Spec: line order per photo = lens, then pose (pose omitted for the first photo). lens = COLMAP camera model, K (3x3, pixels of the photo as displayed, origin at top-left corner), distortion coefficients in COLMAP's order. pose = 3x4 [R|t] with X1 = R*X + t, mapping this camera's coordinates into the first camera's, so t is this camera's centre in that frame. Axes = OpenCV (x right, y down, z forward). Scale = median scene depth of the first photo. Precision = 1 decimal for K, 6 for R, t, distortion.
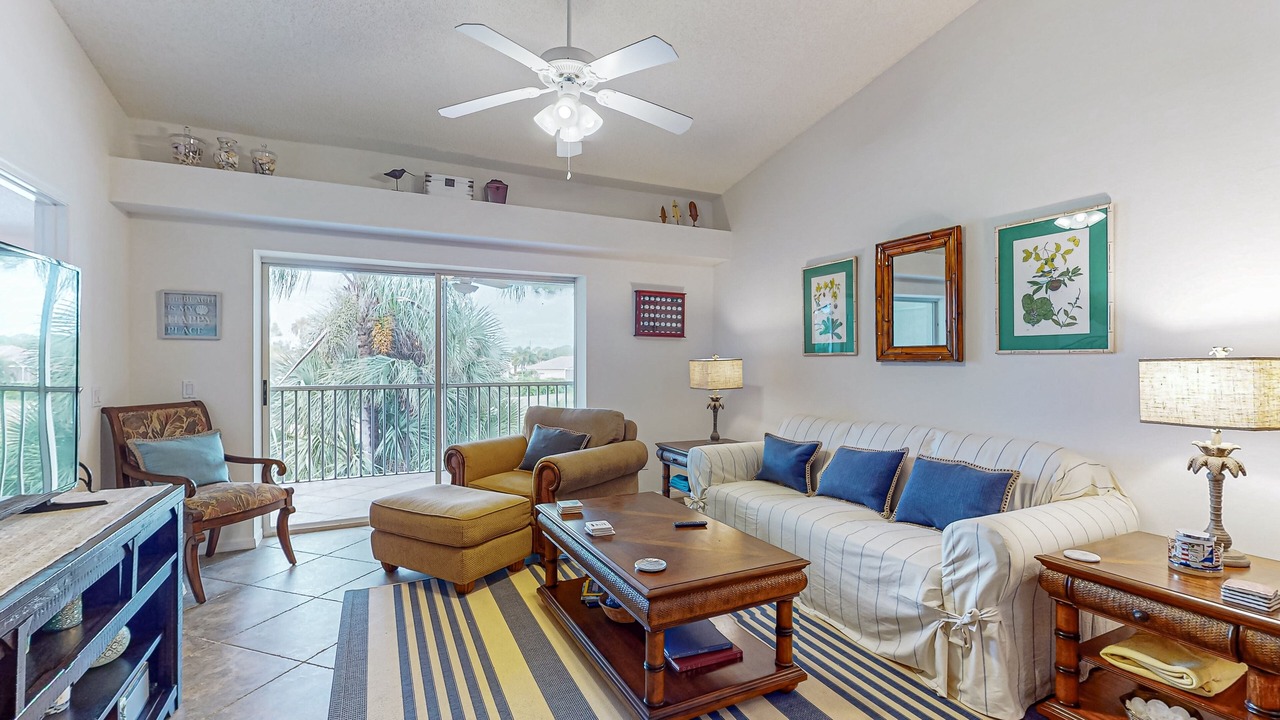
lens RADIAL K [[559.9, 0, 646.0], [0, 559.9, 366.7], [0, 0, 1]] dist [0.000183, 0.000133]
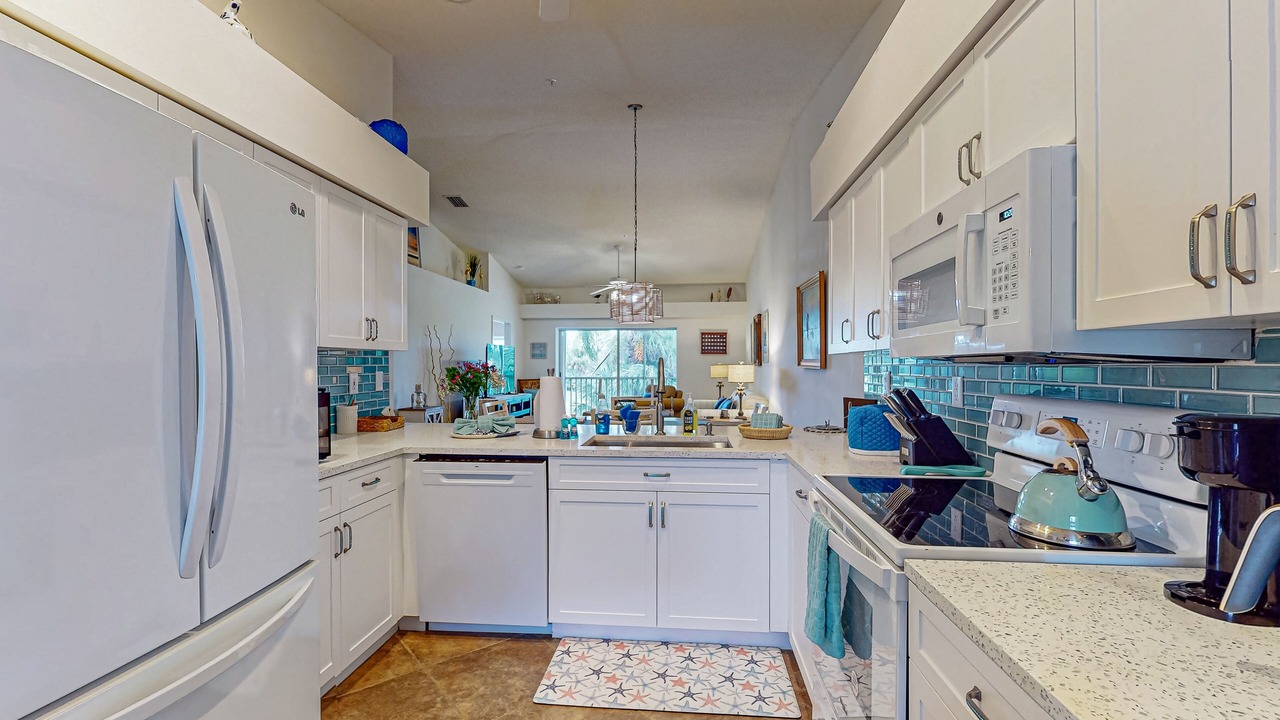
lens RADIAL K [[559.9, 0, 648.3], [0, 559.9, 368.7], [0, 0, 1]] dist [0.000183, 0.000133]
pose [[0.865376, -0.001378, -0.501121, 0.869111], [0.000085, 0.999997, -0.002602, 0.007195], [0.501122, 0.002209, 0.865374, -0.942917]]
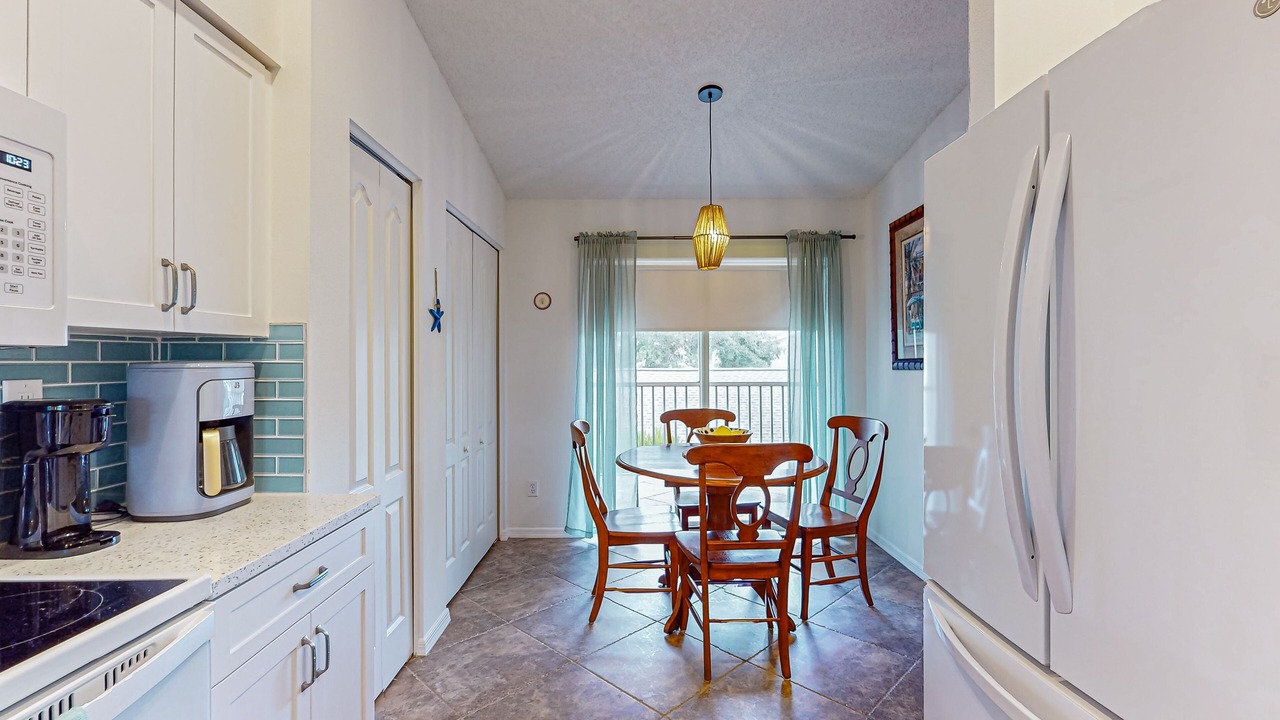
lens RADIAL K [[559.9, 0, 641.2], [0, 559.9, 355.0], [0, 0, 1]] dist [0.000183, 0.000133]
pose [[-0.903257, 0.002224, 0.429094, 0.659026], [0.004460, 0.999981, 0.004205, 0.003469], [-0.429076, 0.005712, -0.903250, -0.634060]]
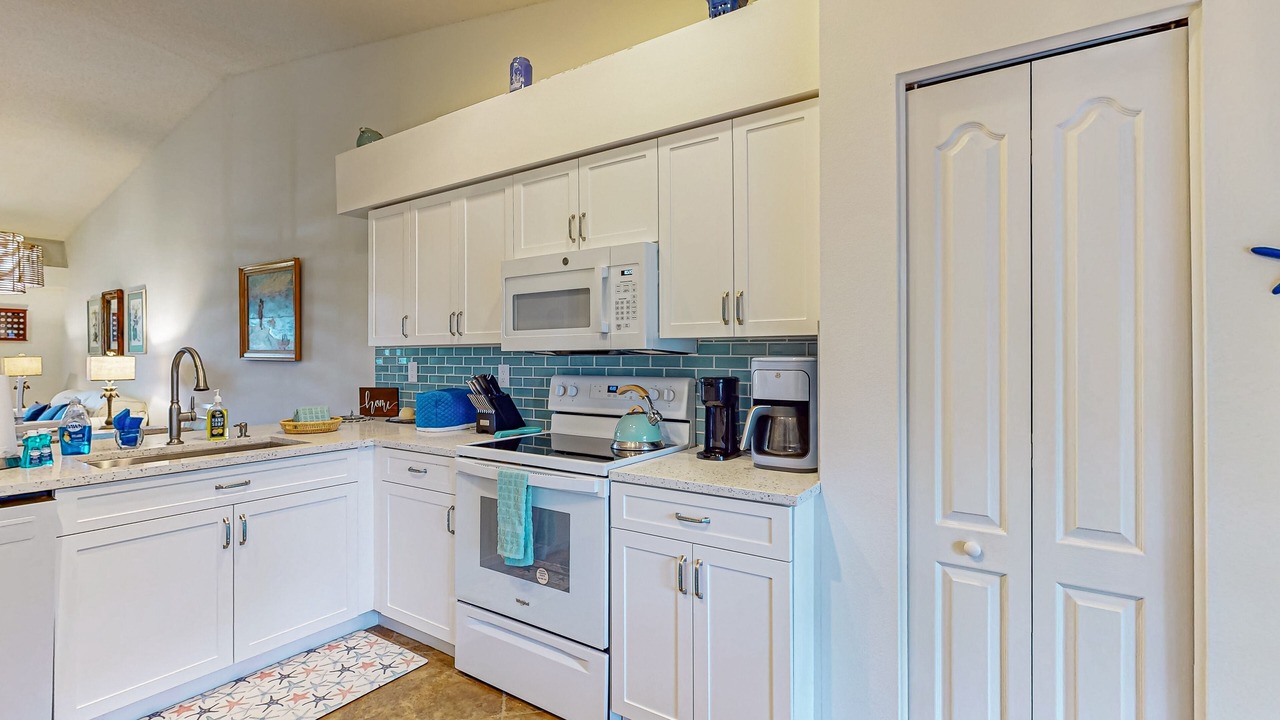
lens RADIAL K [[559.9, 0, 637.7], [0, 559.9, 352.9], [0, 0, 1]] dist [0.000183, 0.000133]
pose [[0.862286, -0.004287, 0.506404, 0.697671], [0.010132, 0.999910, -0.008787, 0.006607], [-0.506321, 0.012708, 0.862252, -1.022210]]
